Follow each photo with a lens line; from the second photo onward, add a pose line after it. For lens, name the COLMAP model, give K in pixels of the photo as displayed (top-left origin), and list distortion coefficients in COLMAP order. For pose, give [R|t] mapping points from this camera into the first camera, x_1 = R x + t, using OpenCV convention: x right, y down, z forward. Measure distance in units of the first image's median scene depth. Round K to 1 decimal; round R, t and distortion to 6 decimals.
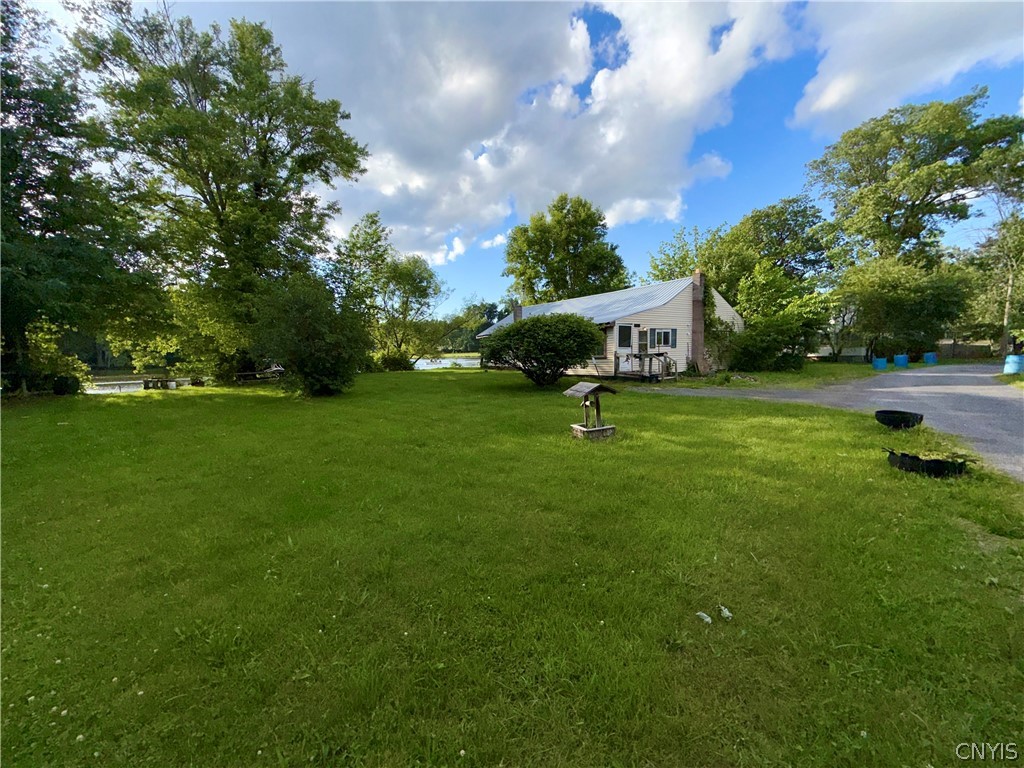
lens RADIAL K [[407.5, 0, 509.3], [0, 407.5, 386.7], [0, 0, 1]] dist [0.001461, -0.001021]
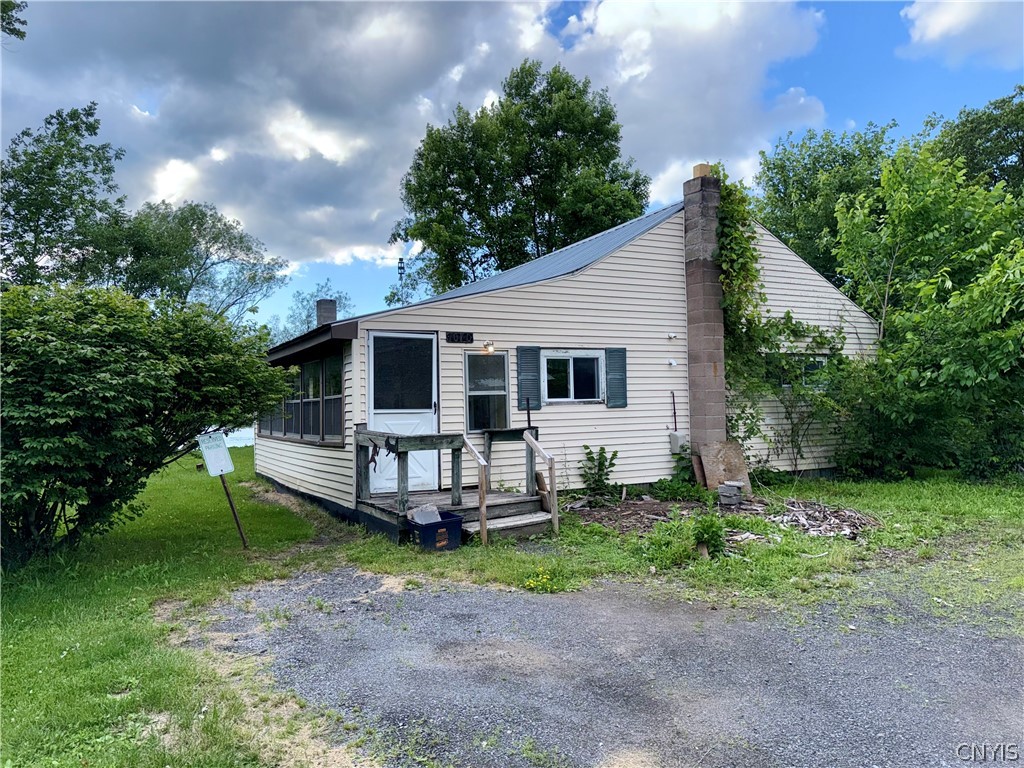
lens RADIAL K [[720.6, 0, 513.4], [0, 720.6, 381.3], [0, 0, 1]] dist [0.046822, -0.019775]
pose [[0.995176, -0.003208, -0.098056, 0.376960], [-0.007499, 0.994053, -0.108636, -0.055057], [0.097821, 0.108847, 0.989234, 0.439520]]
